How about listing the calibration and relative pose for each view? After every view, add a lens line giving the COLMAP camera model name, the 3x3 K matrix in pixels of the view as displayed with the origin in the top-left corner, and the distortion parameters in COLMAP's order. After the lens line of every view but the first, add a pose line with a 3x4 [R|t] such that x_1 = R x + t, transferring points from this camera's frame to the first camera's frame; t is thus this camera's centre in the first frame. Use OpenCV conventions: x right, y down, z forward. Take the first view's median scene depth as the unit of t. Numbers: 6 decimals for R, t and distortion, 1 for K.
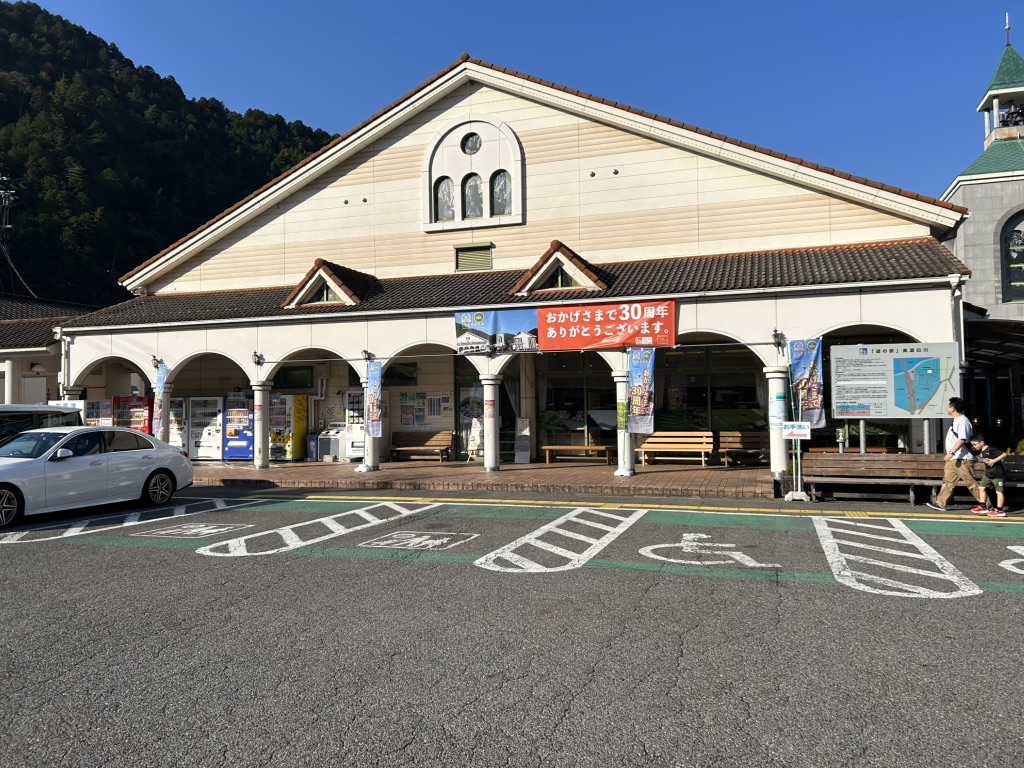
lens RADIAL K [[771.5, 0, 512.0], [0, 771.5, 384.0], [0, 0, 1]] dist [0.051025, -0.038509]
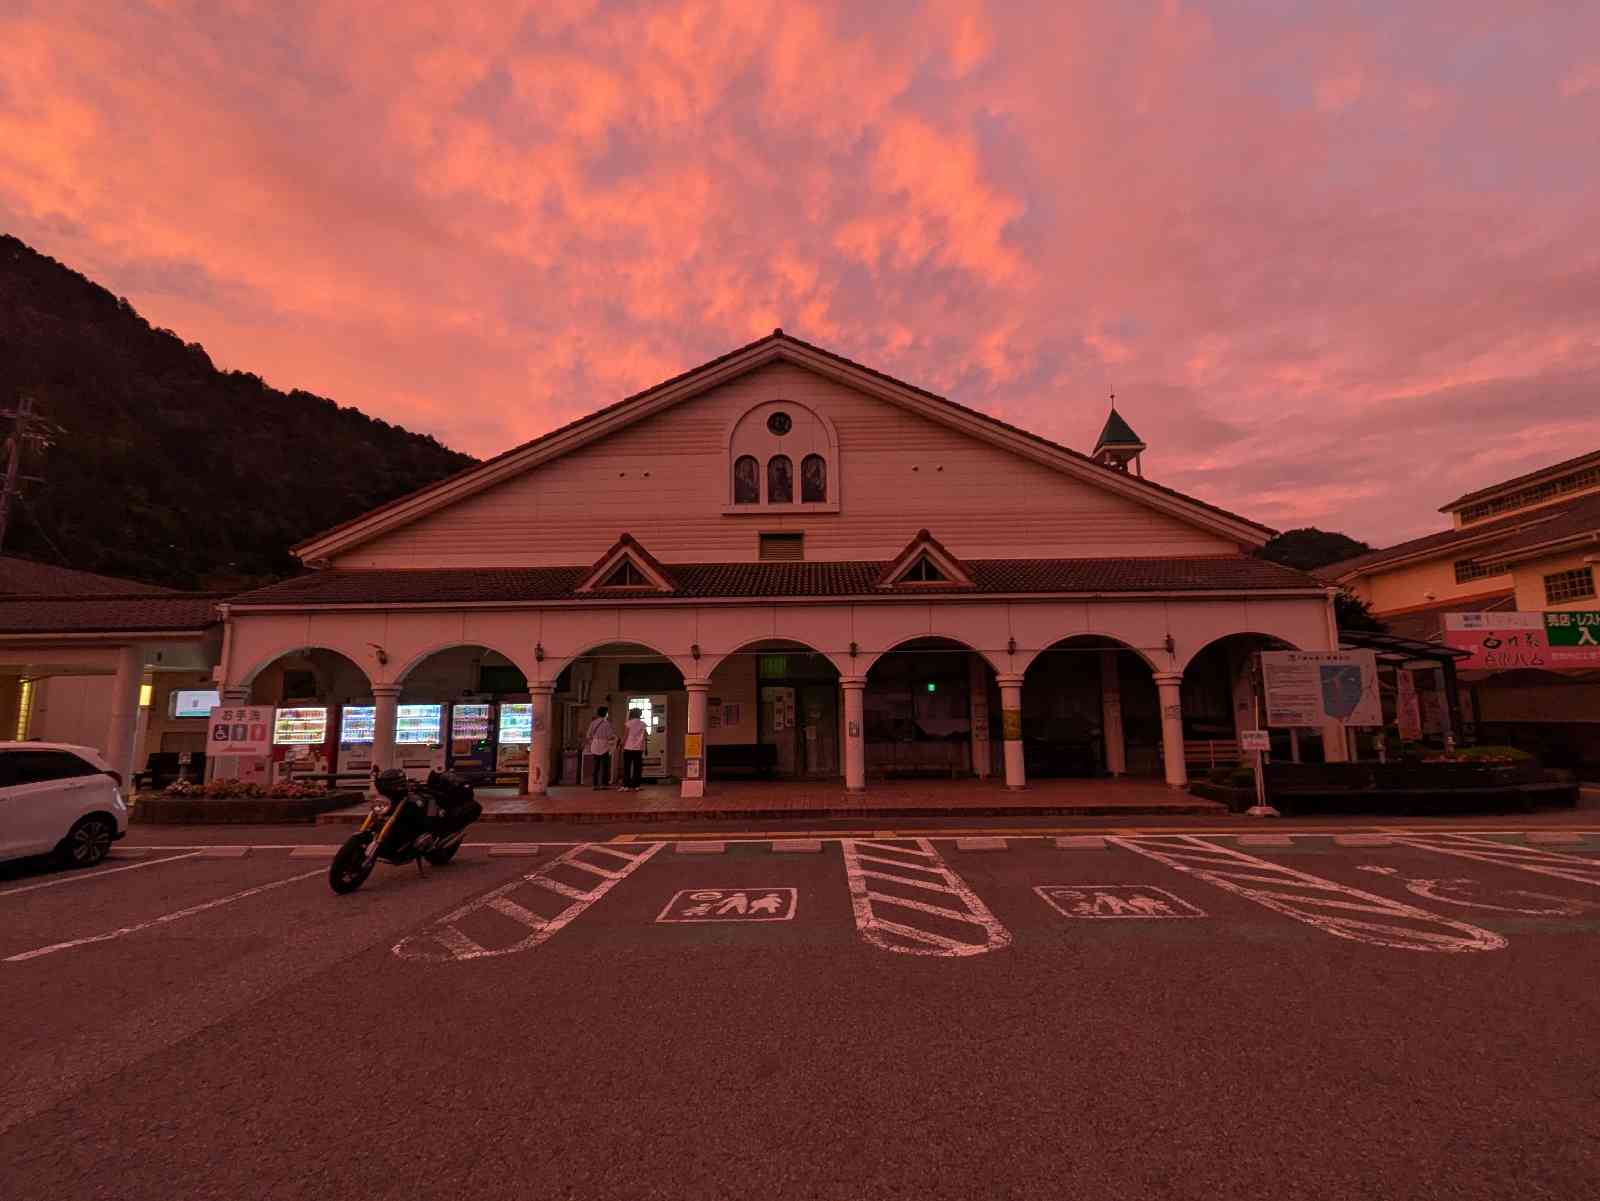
lens RADIAL K [[744.5, 0, 800.0], [0, 744.5, 600.5], [0, 0, 1]] dist [0.004426, 0.000107]
pose [[0.953231, 0.045508, 0.298798, -0.305113], [-0.008356, 0.992190, -0.124456, 0.006356], [-0.302128, 0.116138, 0.946166, 0.198131]]
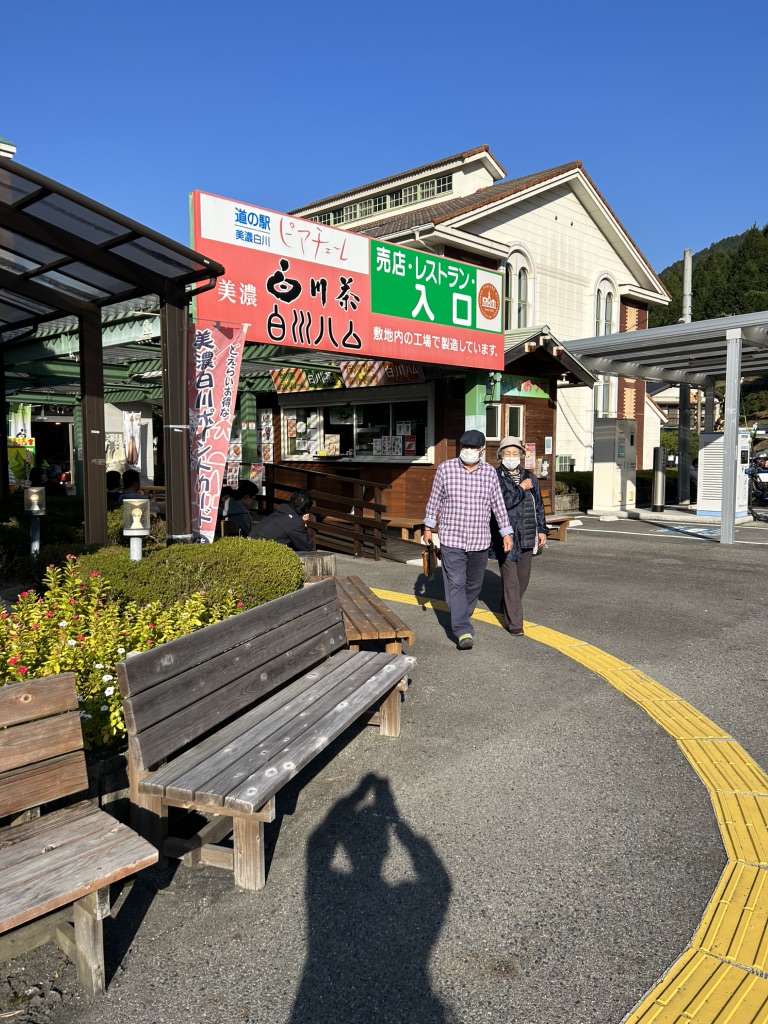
lens RADIAL K [[773.3, 0, 384.0], [0, 773.3, 512.0], [0, 0, 1]] dist [0.011703, -0.036168]
pose [[0.426970, -0.064961, 0.901929, 0.342942], [-0.031085, 0.995772, 0.086436, 0.018530], [-0.903731, -0.064942, 0.423146, 0.541442]]
